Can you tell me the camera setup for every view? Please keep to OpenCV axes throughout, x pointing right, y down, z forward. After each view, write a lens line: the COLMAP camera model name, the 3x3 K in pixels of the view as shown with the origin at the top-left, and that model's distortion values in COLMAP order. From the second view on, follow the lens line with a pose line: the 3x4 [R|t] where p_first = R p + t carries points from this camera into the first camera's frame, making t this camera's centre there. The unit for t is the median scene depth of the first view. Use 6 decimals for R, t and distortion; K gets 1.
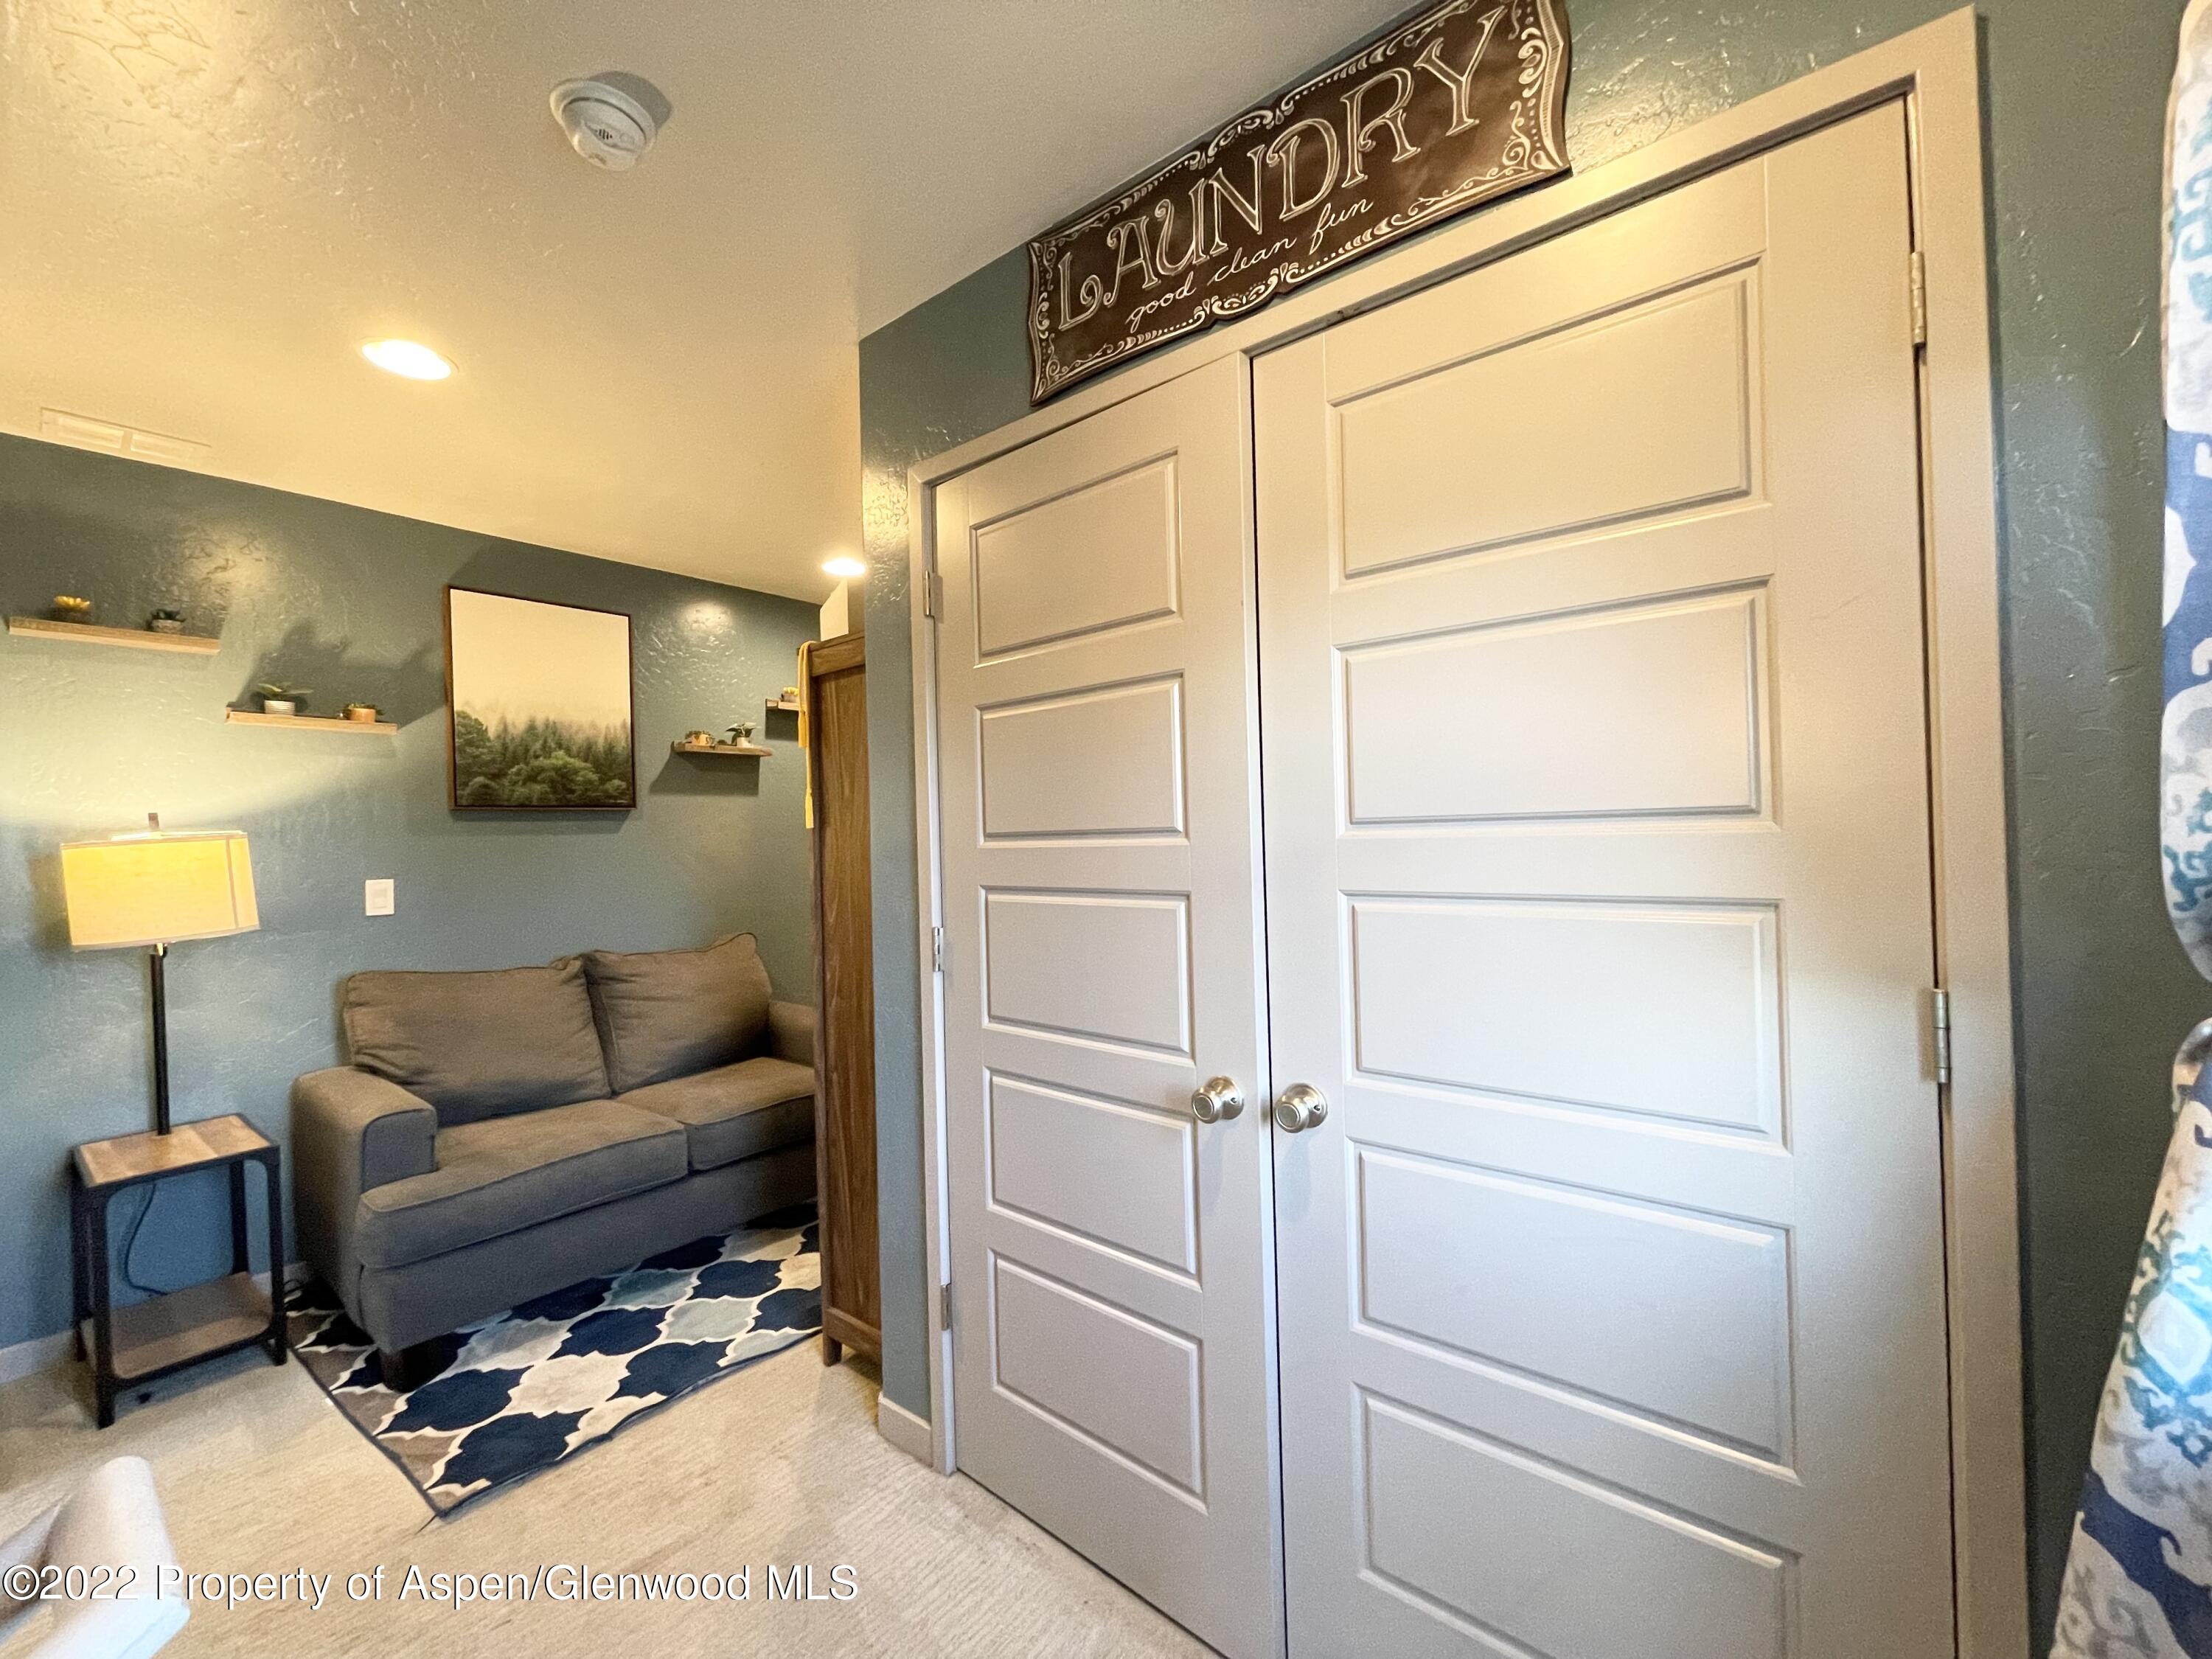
lens RADIAL K [[902.4, 0, 1110.0], [0, 902.4, 833.6], [0, 0, 1]] dist [0.005731, -0.001052]
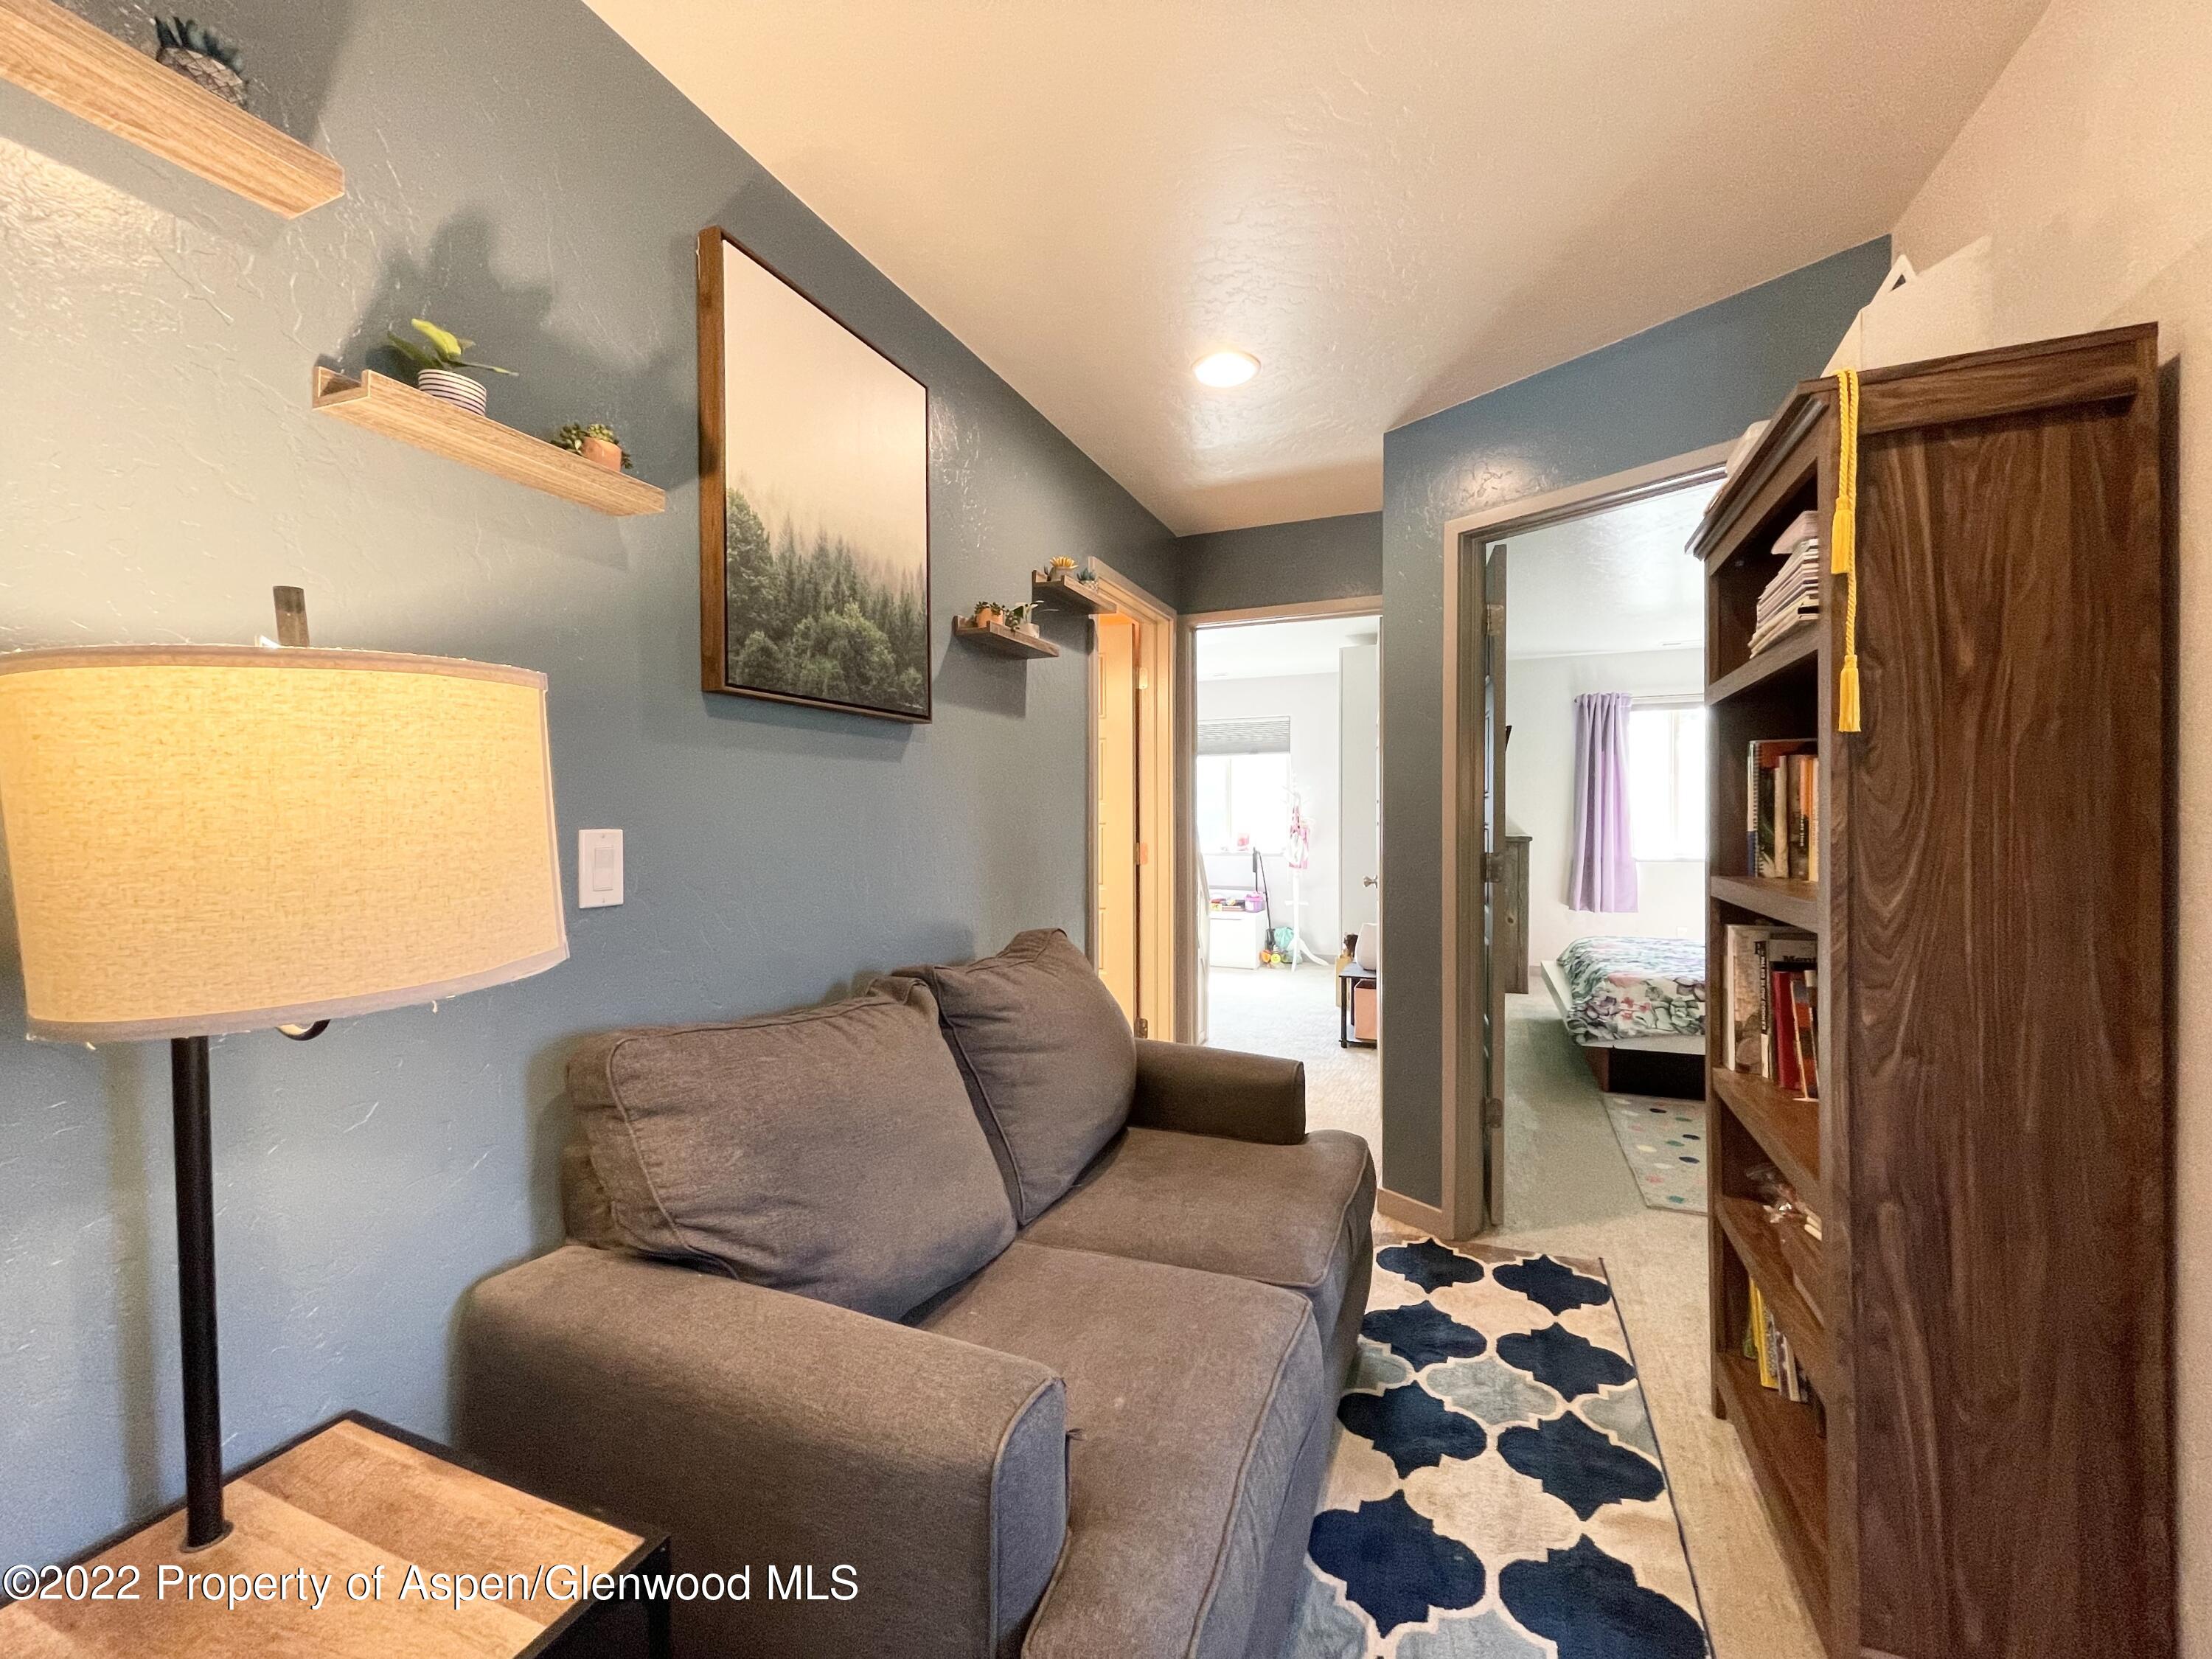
lens RADIAL K [[902.4, 0, 1116.5], [0, 902.4, 827.1], [0, 0, 1]] dist [0.005731, -0.001052]
pose [[0.958915, 0.016097, 0.283235, -0.745566], [-0.018357, 0.999817, 0.005327, 0.046388], [-0.283098, -0.010308, 0.959036, 0.527820]]
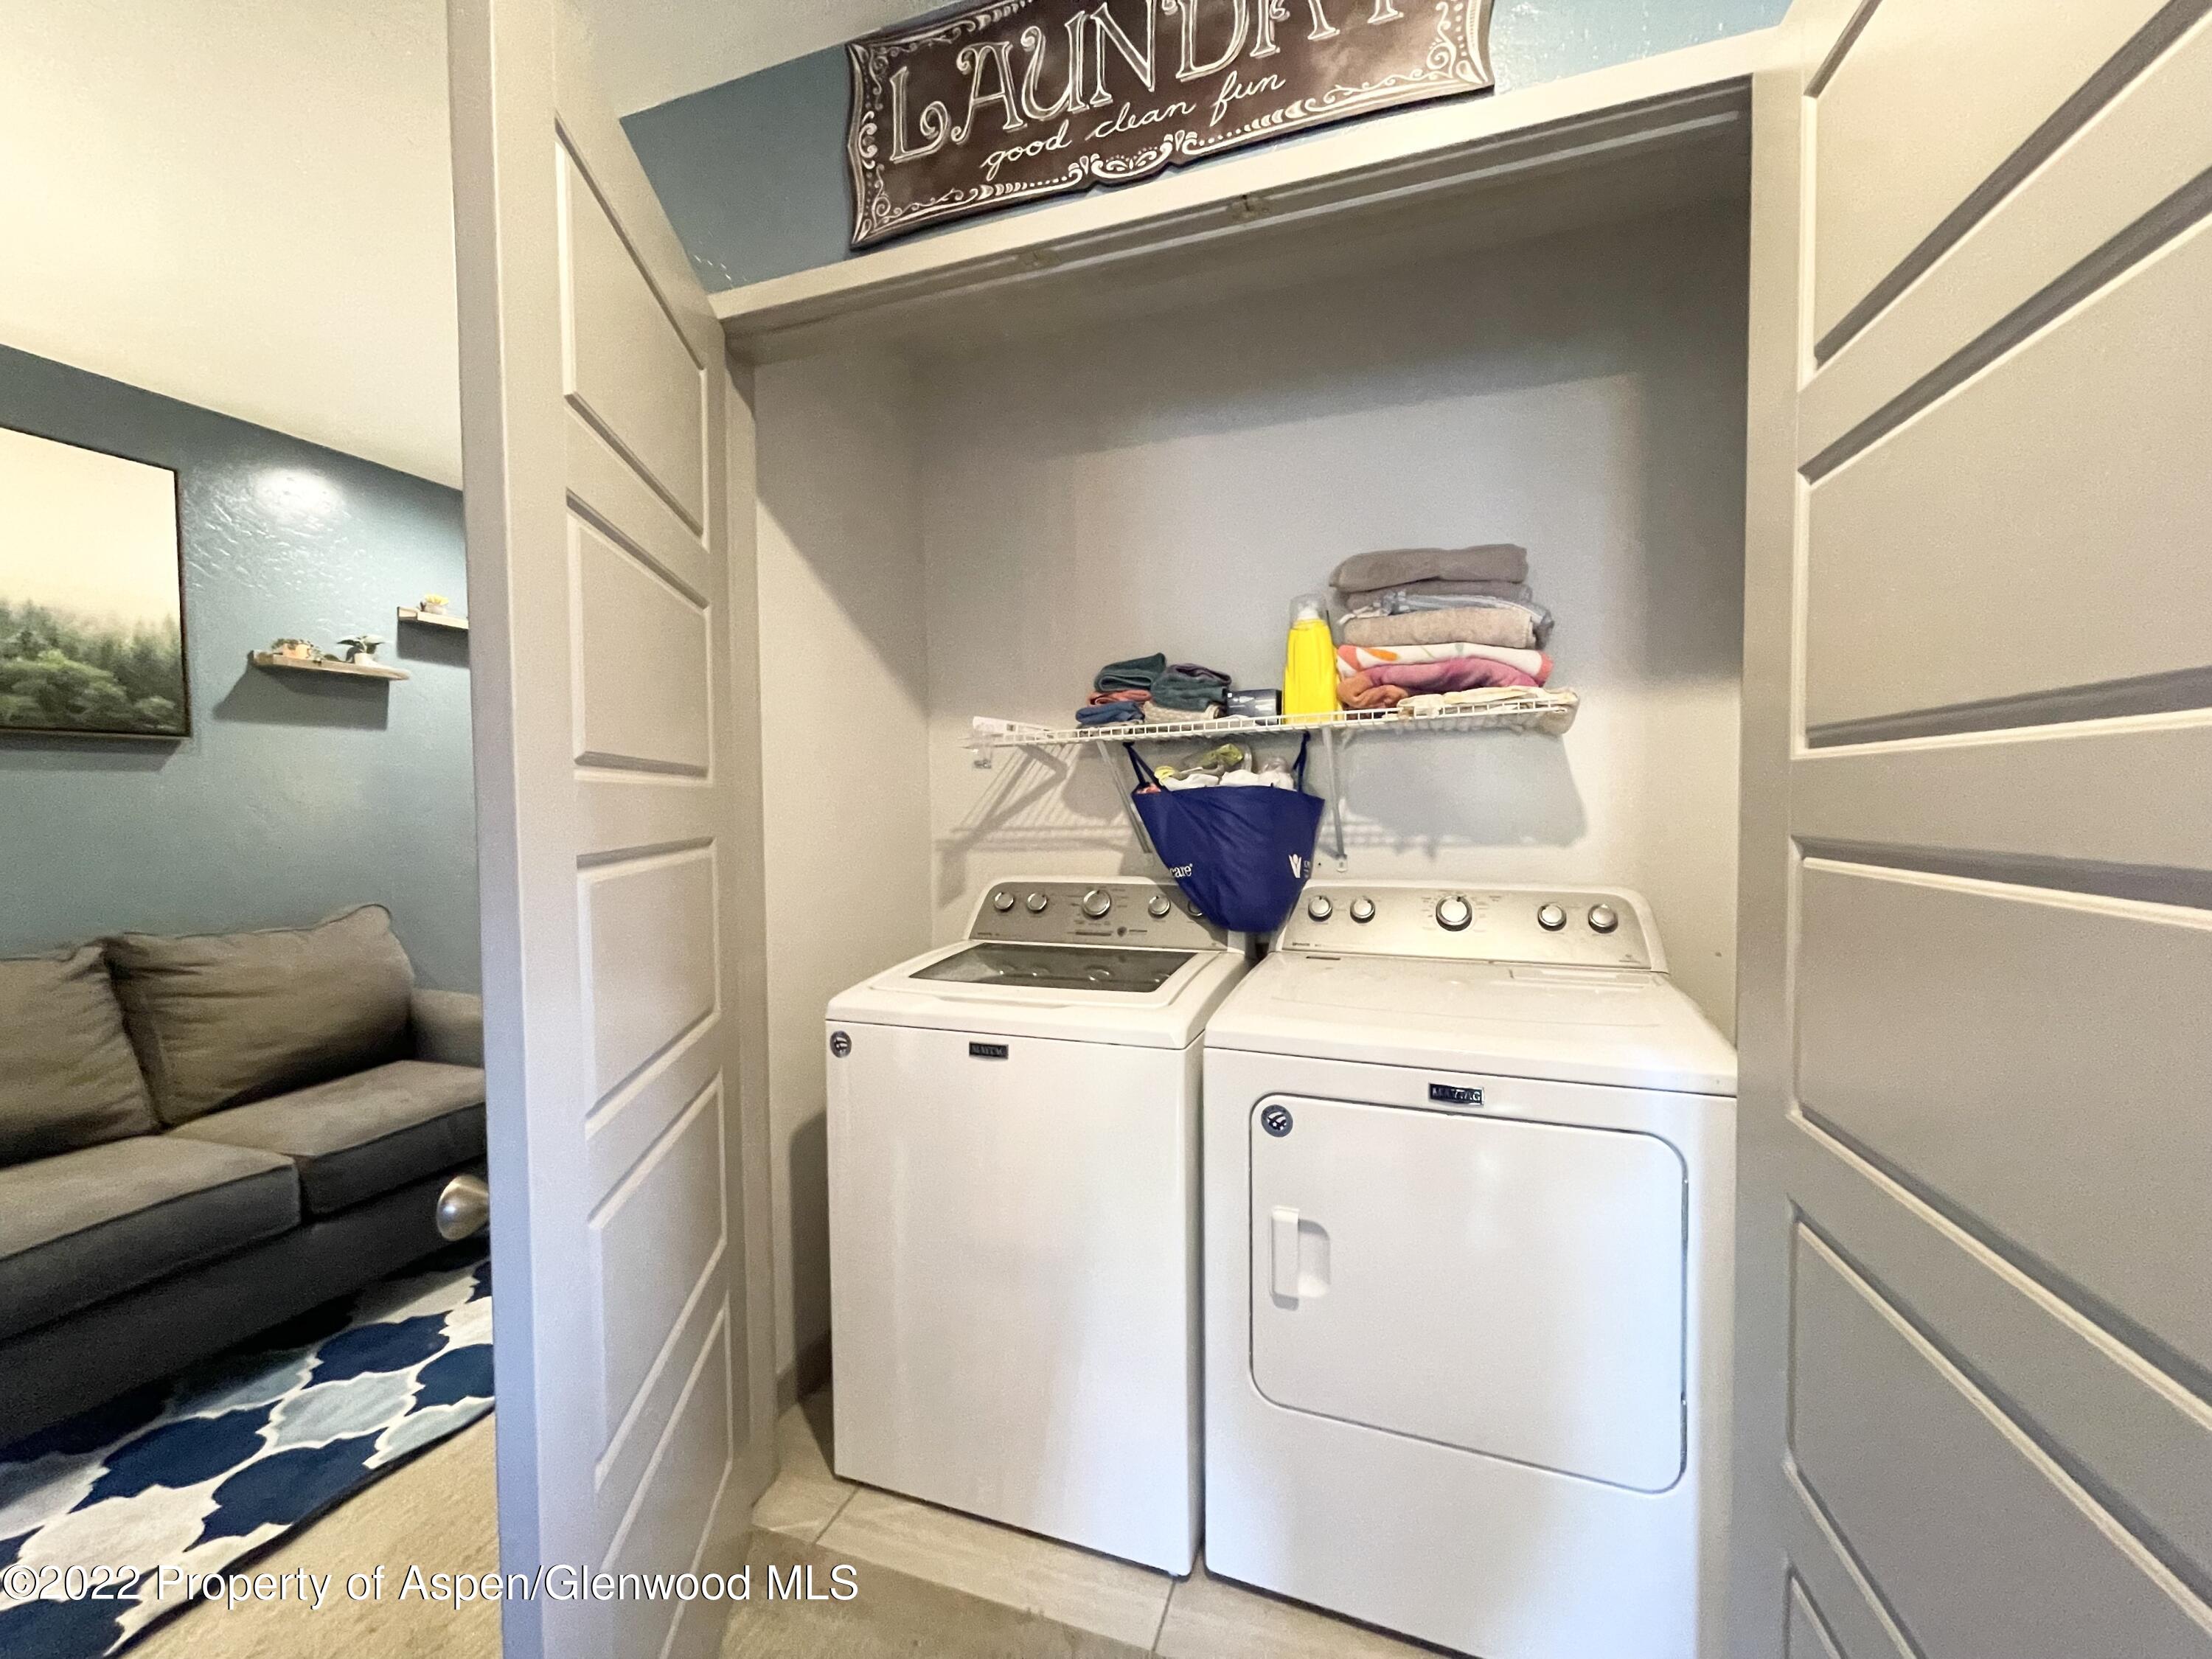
lens RADIAL K [[902.4, 0, 1109.8], [0, 902.4, 830.1], [0, 0, 1]] dist [0.005731, -0.001052]
pose [[0.944409, 0.005884, 0.328721, -0.081715], [-0.015799, 0.999497, 0.027499, 0.019103], [-0.328394, -0.031164, 0.944027, 0.077781]]
